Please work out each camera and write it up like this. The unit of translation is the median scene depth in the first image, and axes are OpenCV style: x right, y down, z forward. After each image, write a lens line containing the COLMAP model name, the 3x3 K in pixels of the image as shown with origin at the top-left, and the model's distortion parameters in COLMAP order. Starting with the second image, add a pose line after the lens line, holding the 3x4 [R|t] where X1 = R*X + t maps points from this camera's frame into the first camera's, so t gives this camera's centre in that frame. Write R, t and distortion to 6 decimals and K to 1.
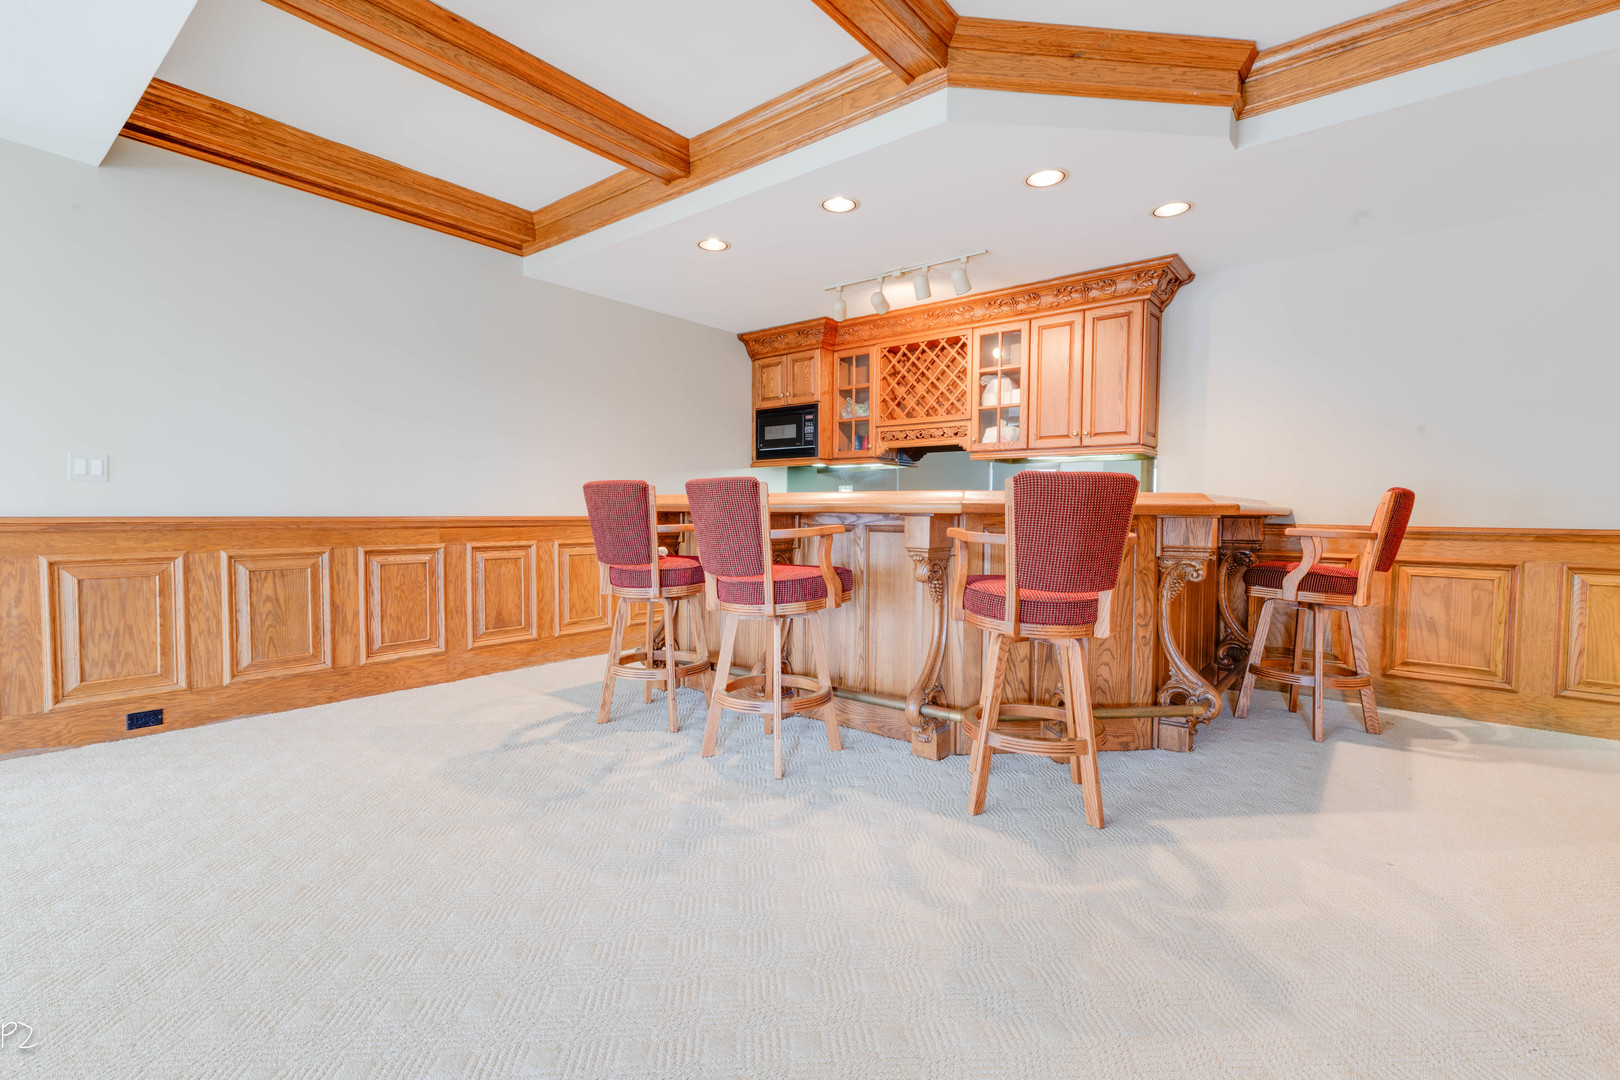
lens RADIAL K [[750.3, 0, 820.6], [0, 750.3, 537.9], [0, 0, 1]] dist [0.012416, -0.000713]
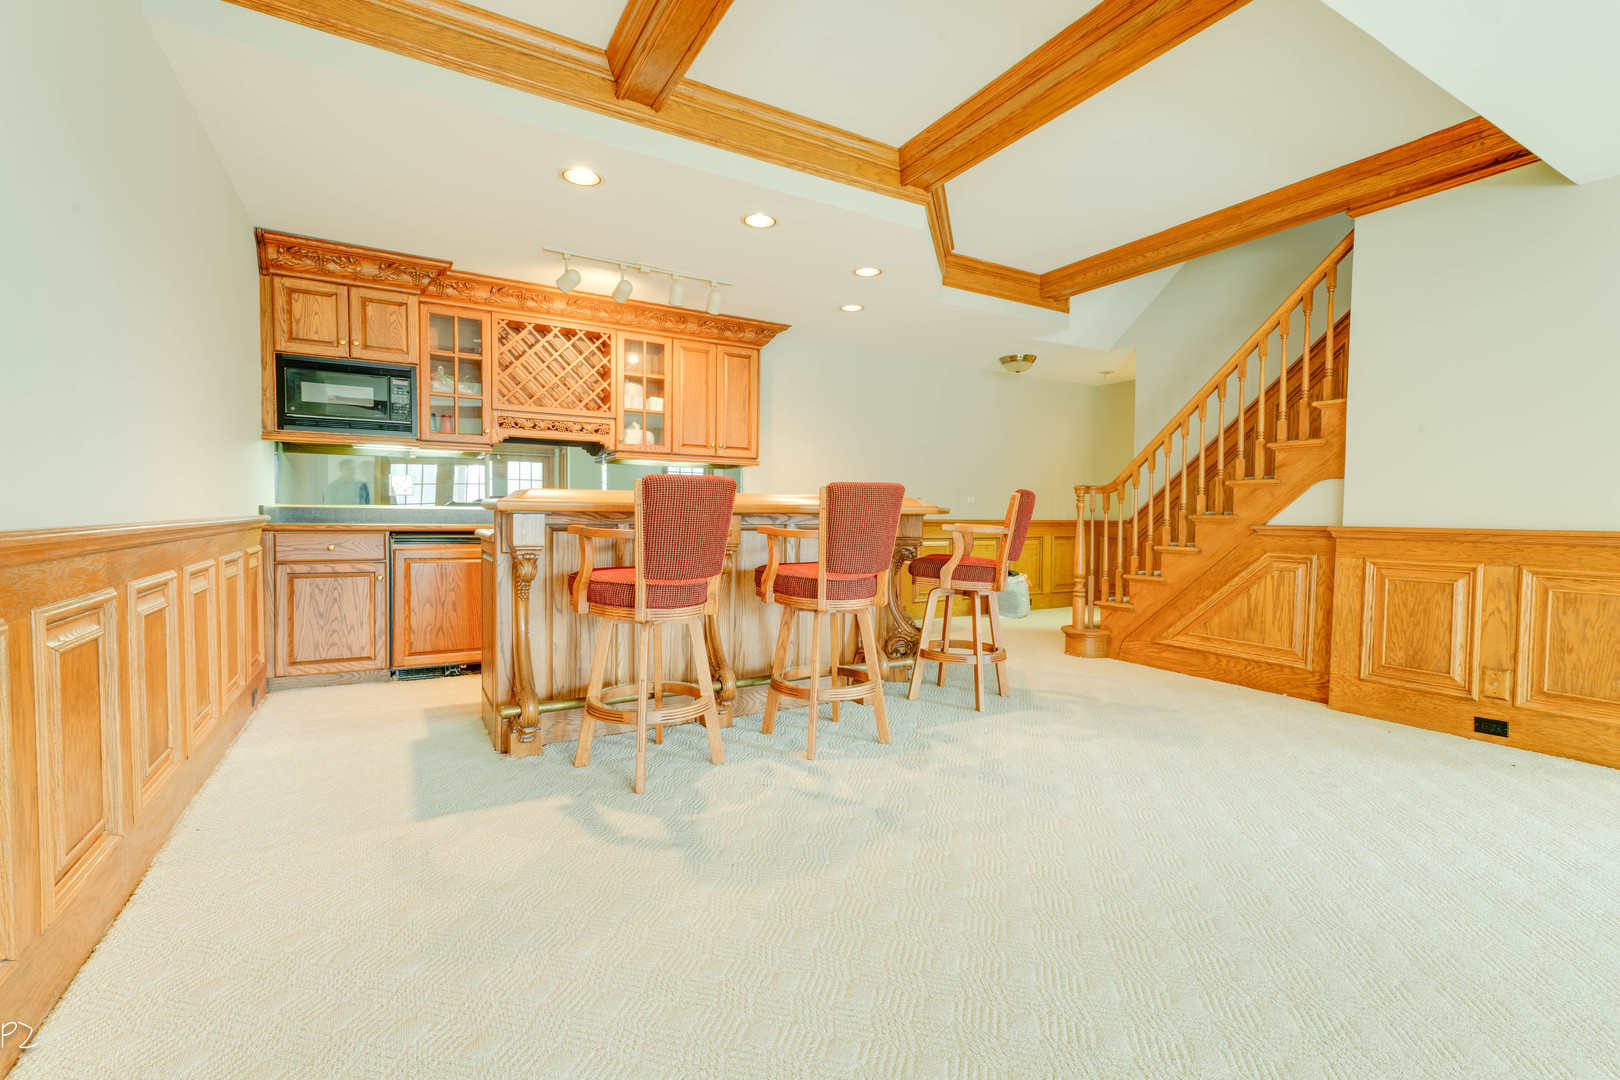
lens RADIAL K [[742.7, 0, 814.7], [0, 742.7, 535.7], [0, 0, 1]] dist [0.000257, -0.000267]
pose [[0.319255, -0.033895, 0.947063, -0.715224], [0.026845, 0.999283, 0.026714, -0.020355], [-0.947289, 0.016896, 0.319936, 0.451559]]
